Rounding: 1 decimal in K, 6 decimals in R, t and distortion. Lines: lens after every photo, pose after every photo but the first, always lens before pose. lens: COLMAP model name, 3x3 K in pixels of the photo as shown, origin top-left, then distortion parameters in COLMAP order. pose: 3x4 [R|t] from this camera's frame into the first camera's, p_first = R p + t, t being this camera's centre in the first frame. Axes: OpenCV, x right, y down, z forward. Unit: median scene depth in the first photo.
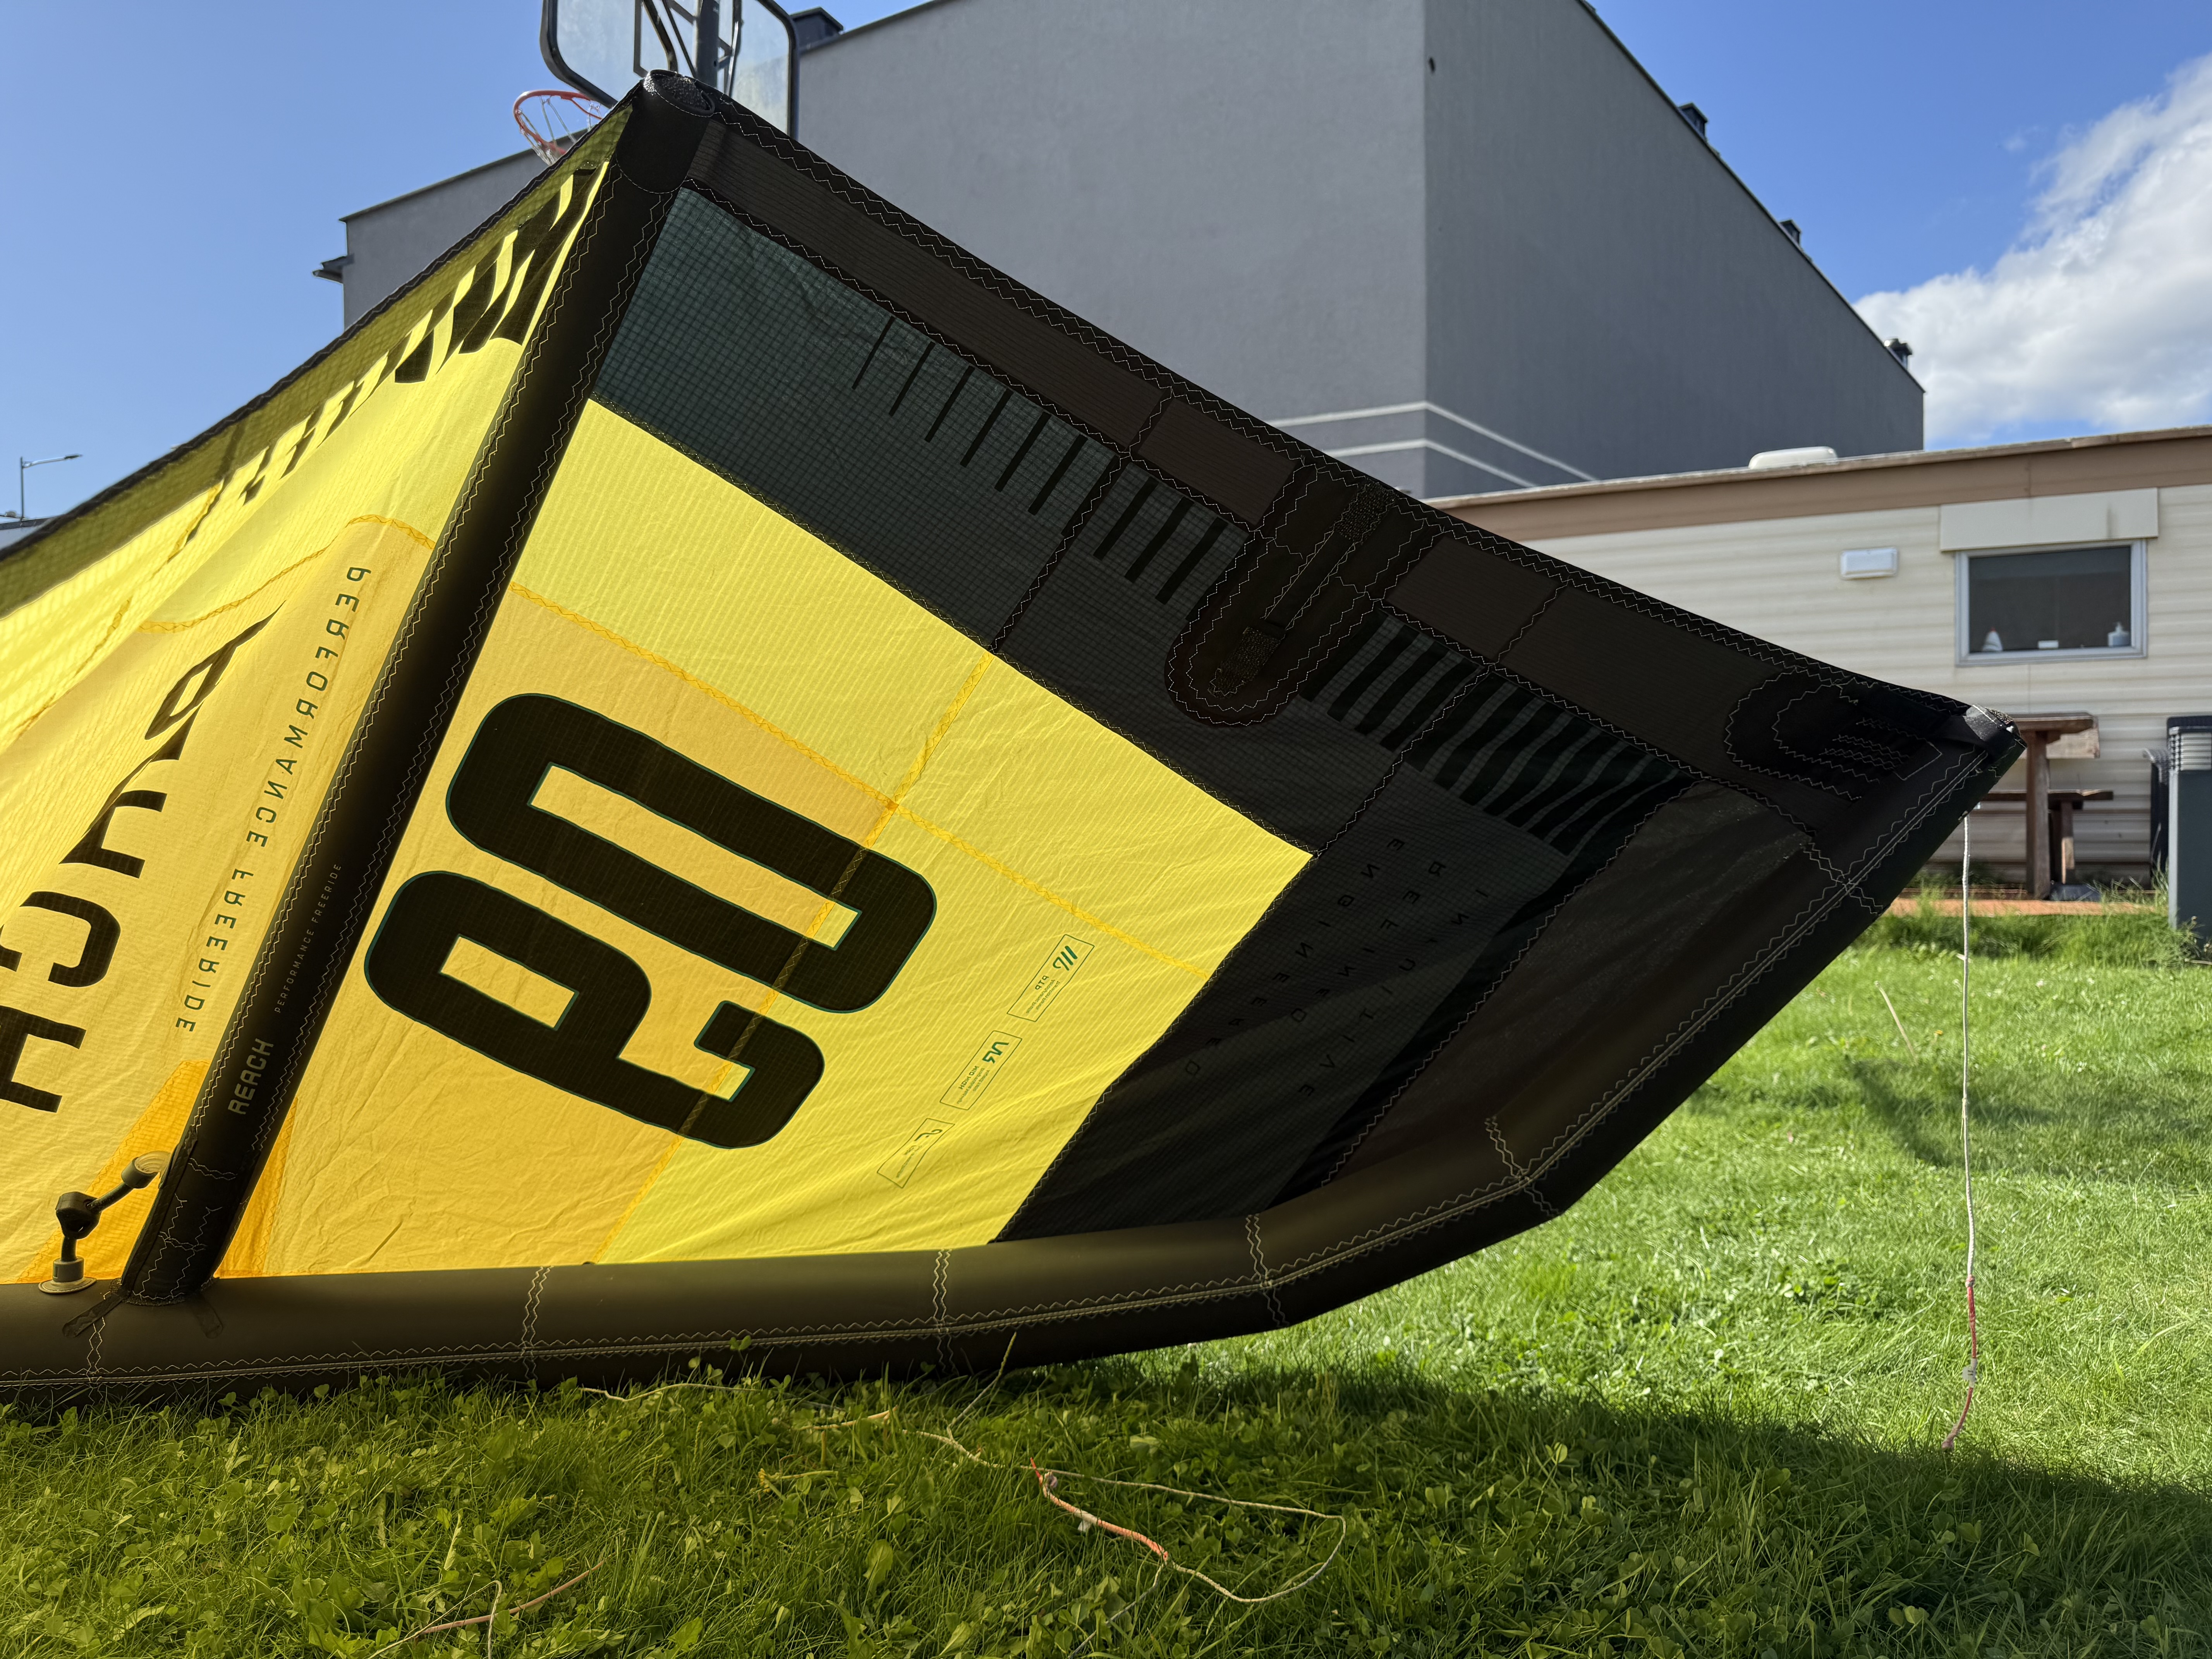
lens RADIAL K [[1579.3, 0, 1122.8], [0, 1579.3, 834.9], [0, 0, 1]] dist [0.035436, -0.039342]
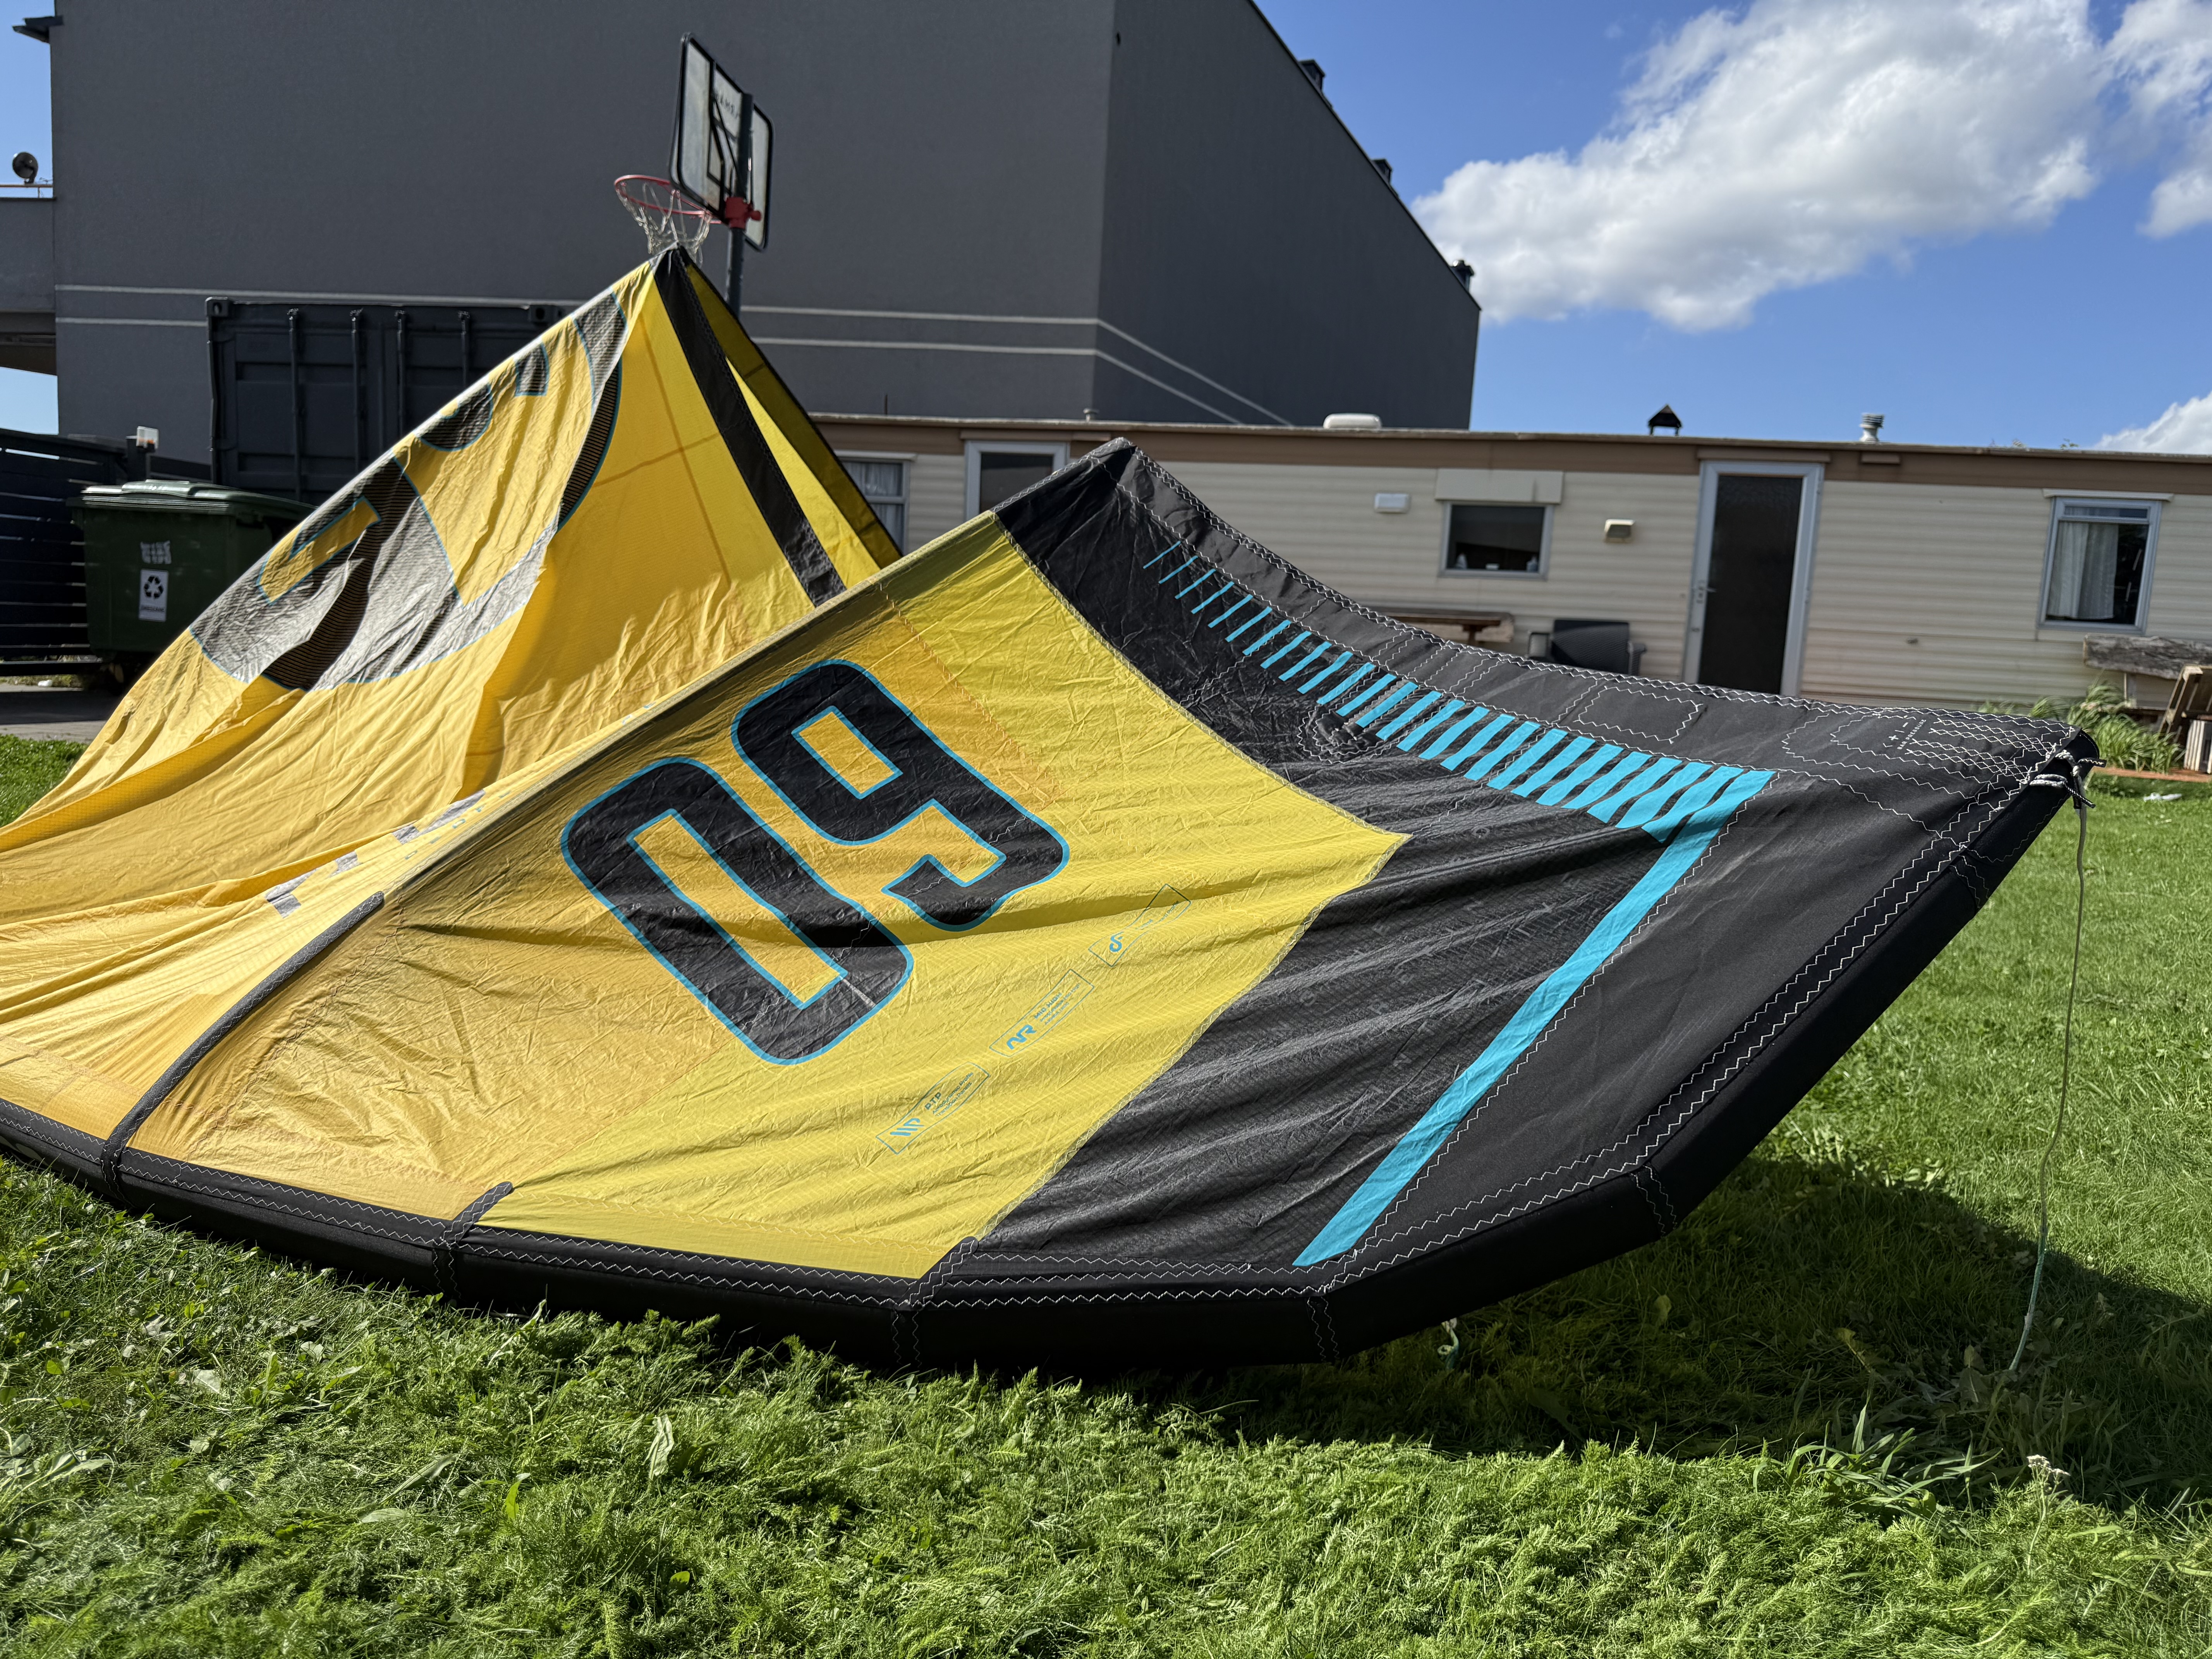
lens RADIAL K [[1579.3, 0, 1097.7], [0, 1579.3, 831.3], [0, 0, 1]] dist [0.035436, -0.039342]
pose [[0.970715, 0.037759, 0.237249, -0.093853], [-0.064870, 0.992084, 0.107527, -0.003037], [-0.231311, -0.119768, 0.965480, -0.272646]]
